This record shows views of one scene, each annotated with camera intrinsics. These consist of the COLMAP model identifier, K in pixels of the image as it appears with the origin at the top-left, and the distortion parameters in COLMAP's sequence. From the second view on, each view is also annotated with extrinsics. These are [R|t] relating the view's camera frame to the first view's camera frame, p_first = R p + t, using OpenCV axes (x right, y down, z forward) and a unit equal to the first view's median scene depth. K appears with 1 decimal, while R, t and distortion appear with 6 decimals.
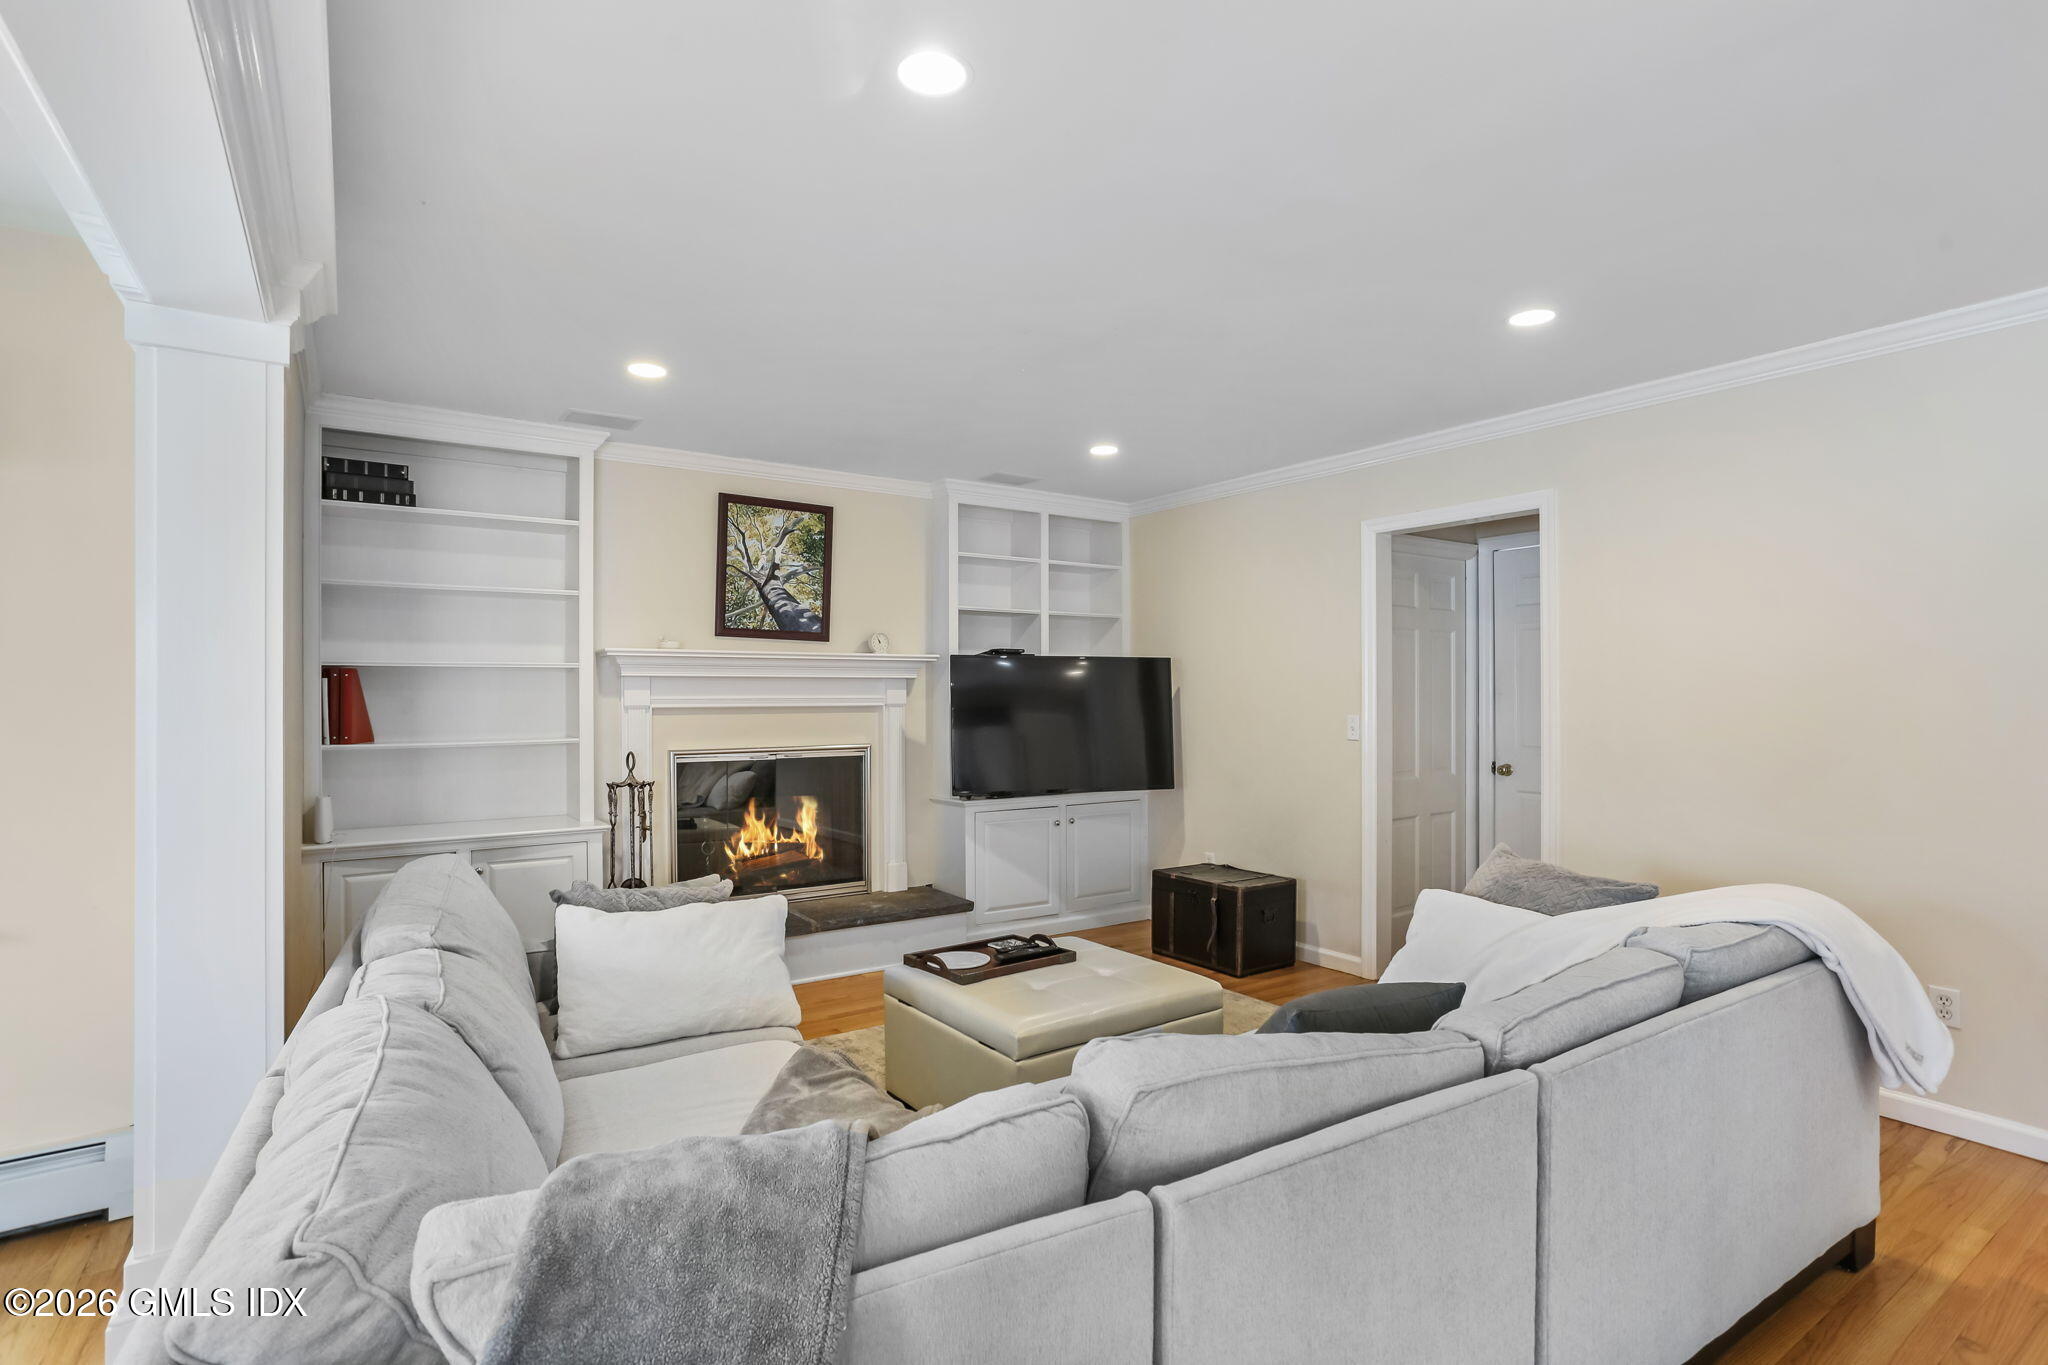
lens RADIAL K [[1003.3, 0, 1033.3], [0, 1003.3, 699.8], [0, 0, 1]] dist [-0.044543, 0.023051]
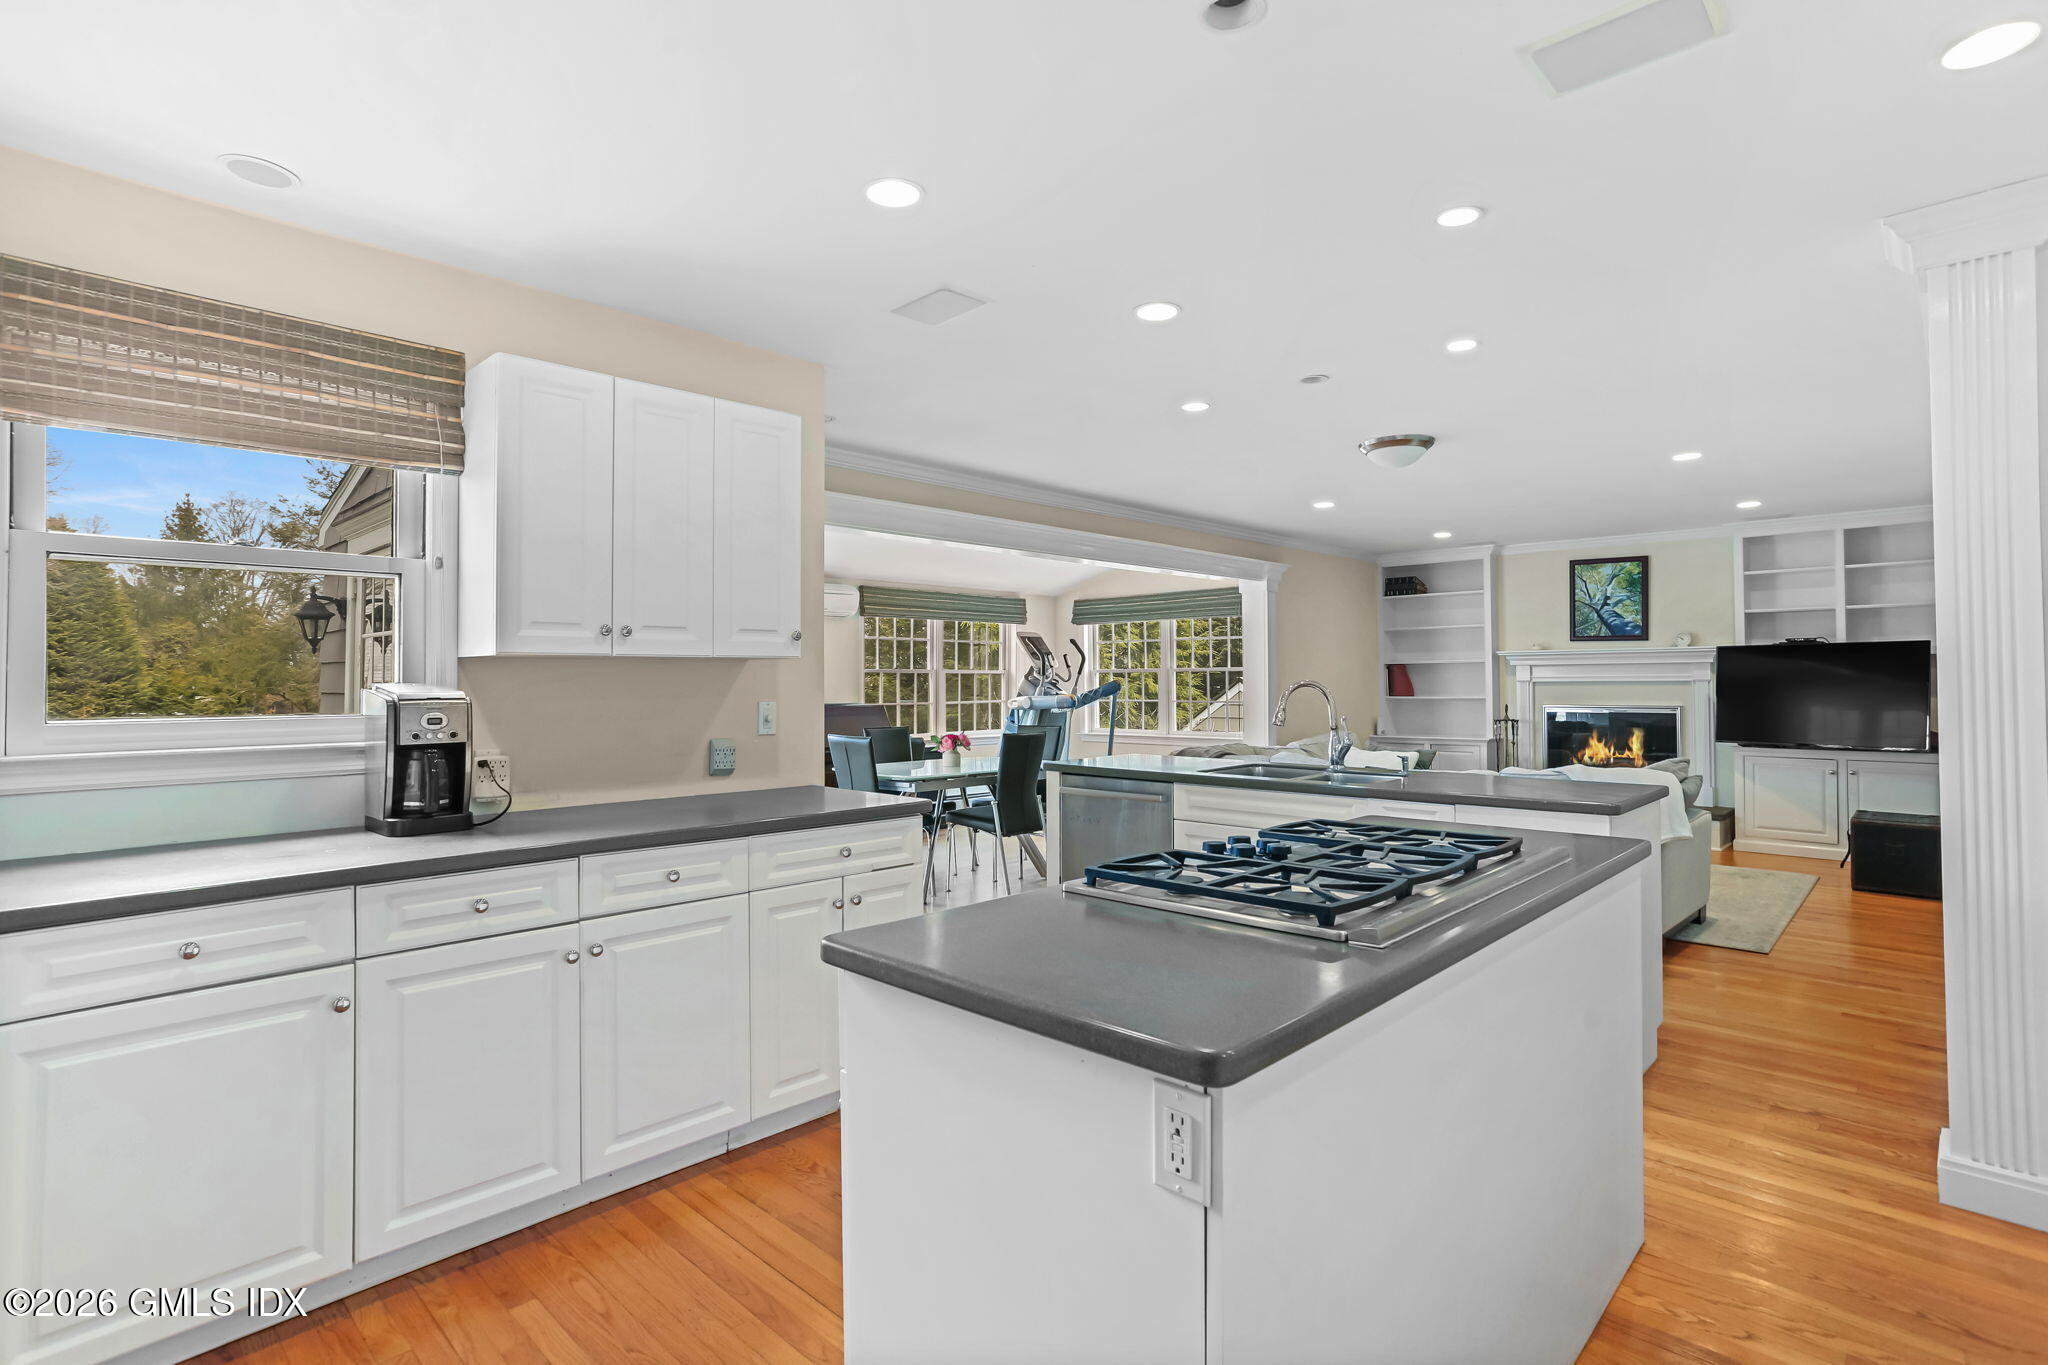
lens RADIAL K [[1003.3, 0, 1006.9], [0, 1003.3, 665.5], [0, 0, 1]] dist [-0.044543, 0.023051]
pose [[0.198086, -0.013693, -0.980089, 1.161705], [0.000547, 0.999904, -0.013859, 0.002616], [0.980184, 0.002209, 0.198075, -0.315601]]
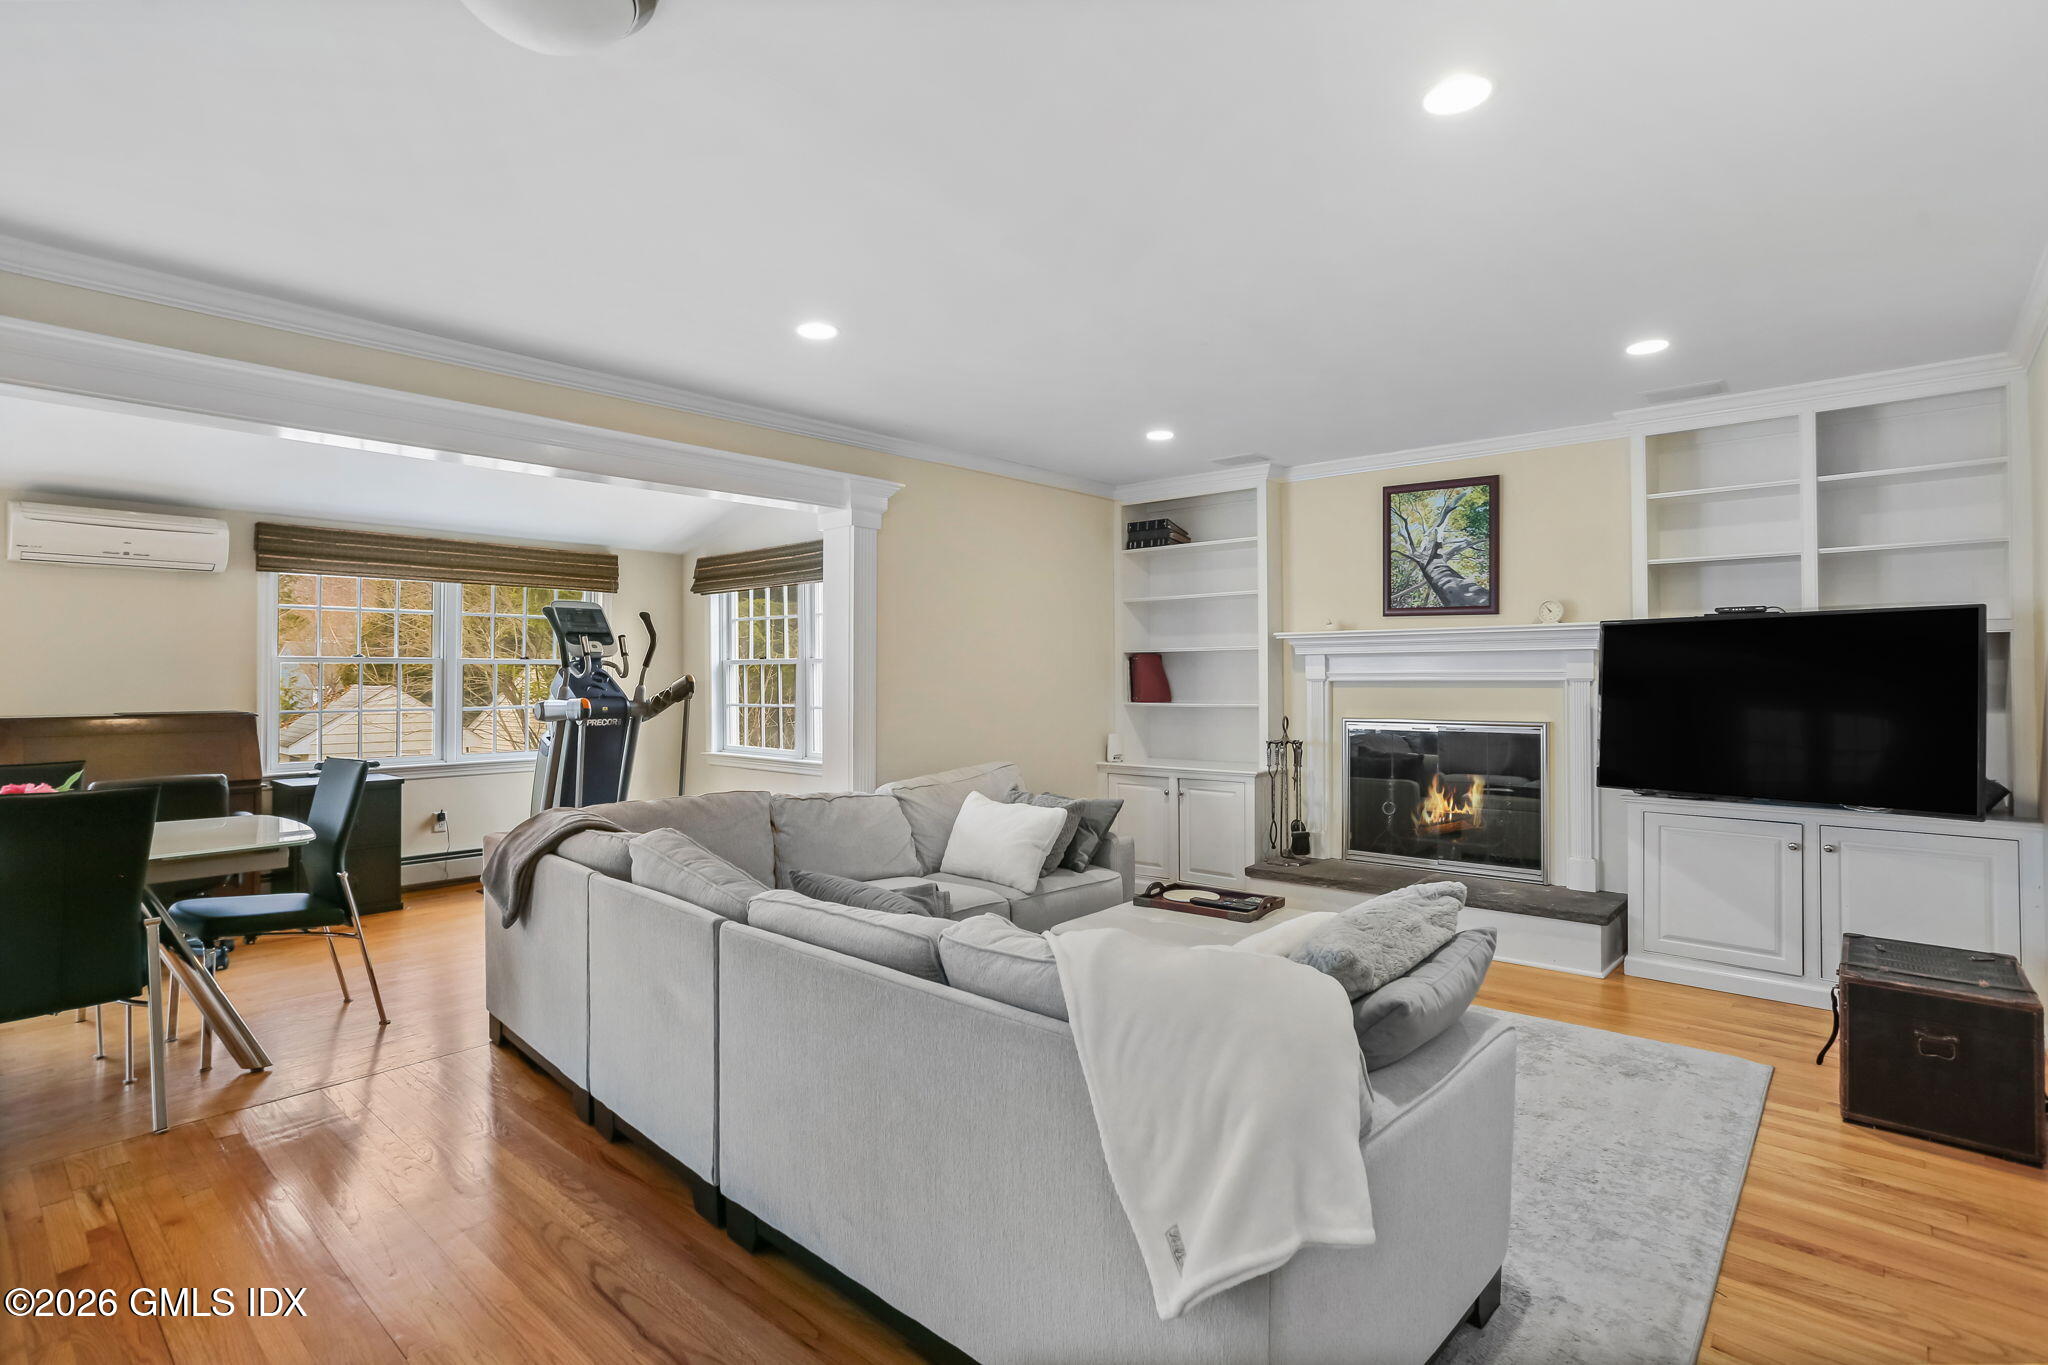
lens RADIAL K [[1003.3, 0, 1016.2], [0, 1003.3, 665.8], [0, 0, 1]] dist [-0.044543, 0.023051]
pose [[0.244805, -0.008210, -0.969538, 0.630069], [-0.002683, 0.999955, -0.009145, 0.001954], [0.969569, 0.004840, 0.244772, 0.321357]]
